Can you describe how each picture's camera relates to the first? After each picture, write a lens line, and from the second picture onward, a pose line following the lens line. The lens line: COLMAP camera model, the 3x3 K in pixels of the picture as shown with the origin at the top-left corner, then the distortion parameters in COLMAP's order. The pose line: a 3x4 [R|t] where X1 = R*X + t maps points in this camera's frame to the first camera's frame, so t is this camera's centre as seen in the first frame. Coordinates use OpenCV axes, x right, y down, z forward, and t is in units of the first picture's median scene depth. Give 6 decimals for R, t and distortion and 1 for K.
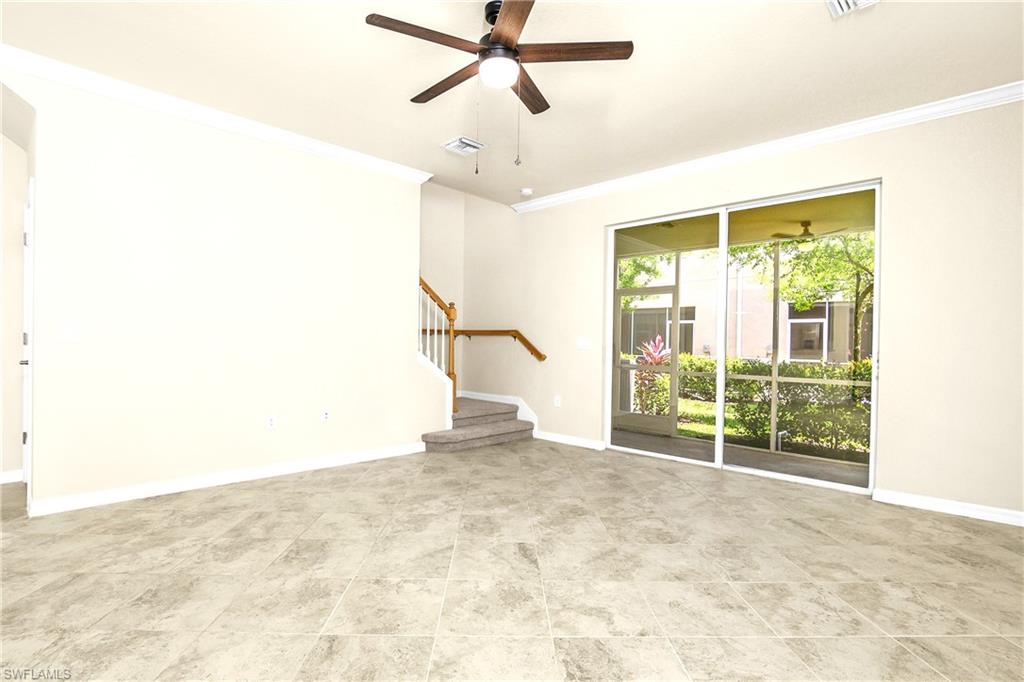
lens RADIAL K [[500.9, 0, 506.6], [0, 500.9, 346.5], [0, 0, 1]] dist [-0.030105, 0.010421]
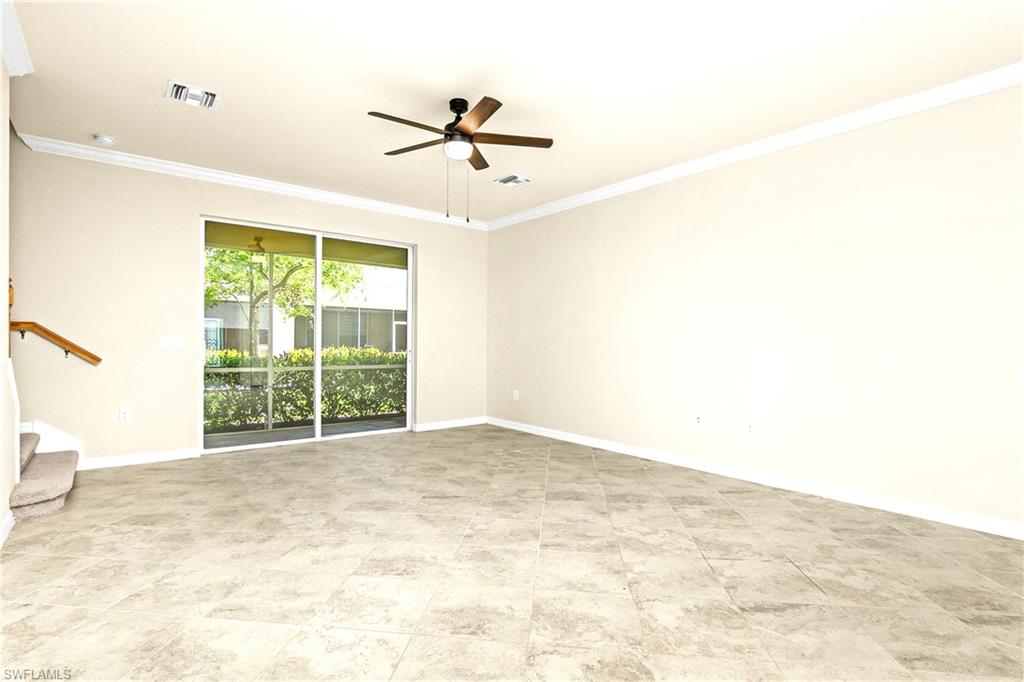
lens RADIAL K [[500.9, 0, 506.6], [0, 500.9, 346.5], [0, 0, 1]] dist [-0.030105, 0.010421]
pose [[0.124072, -0.020187, 0.992068, -0.643226], [0.001629, 0.999796, 0.020141, -0.014258], [-0.992272, -0.000883, 0.124079, 0.322752]]
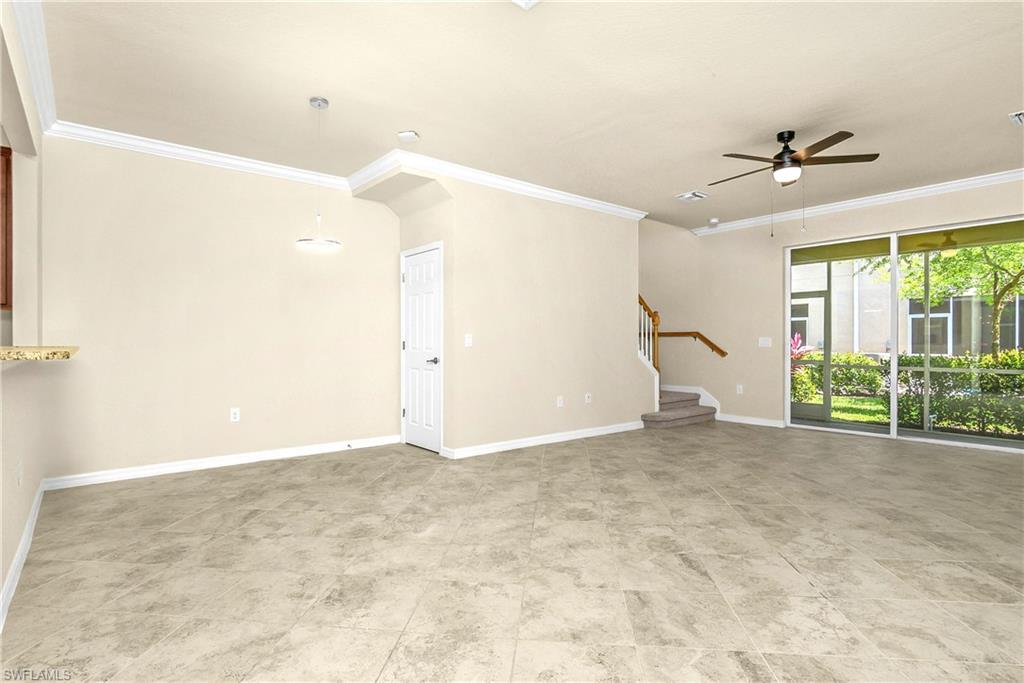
lens RADIAL K [[521.6, 0, 507.4], [0, 521.6, 339.2], [0, 0, 1]] dist [-0.033948, 0.011513]
pose [[0.993278, -0.017309, -0.114454, -0.338364], [0.015620, 0.999756, -0.015638, -0.002452], [0.114697, 0.013745, 0.993305, -0.349285]]
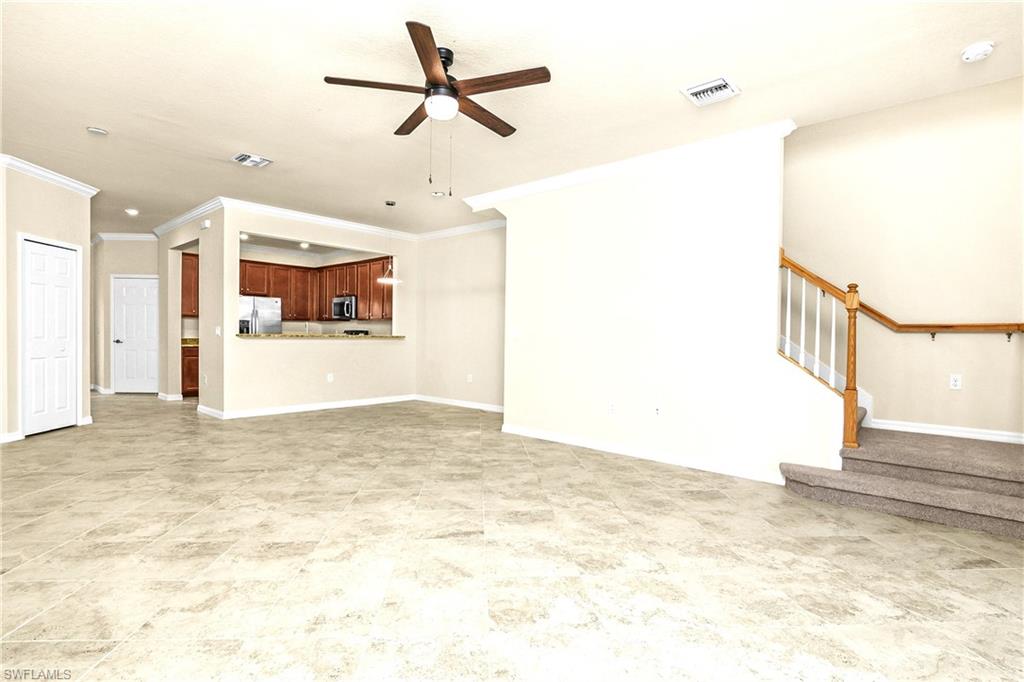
lens RADIAL K [[500.9, 0, 506.6], [0, 500.9, 346.5], [0, 0, 1]] dist [-0.030105, 0.010421]
pose [[0.043883, 0.005272, -0.999023, 0.546183], [-0.022582, 0.999736, 0.004283, 0.004197], [0.998781, 0.022372, 0.043990, 0.517824]]
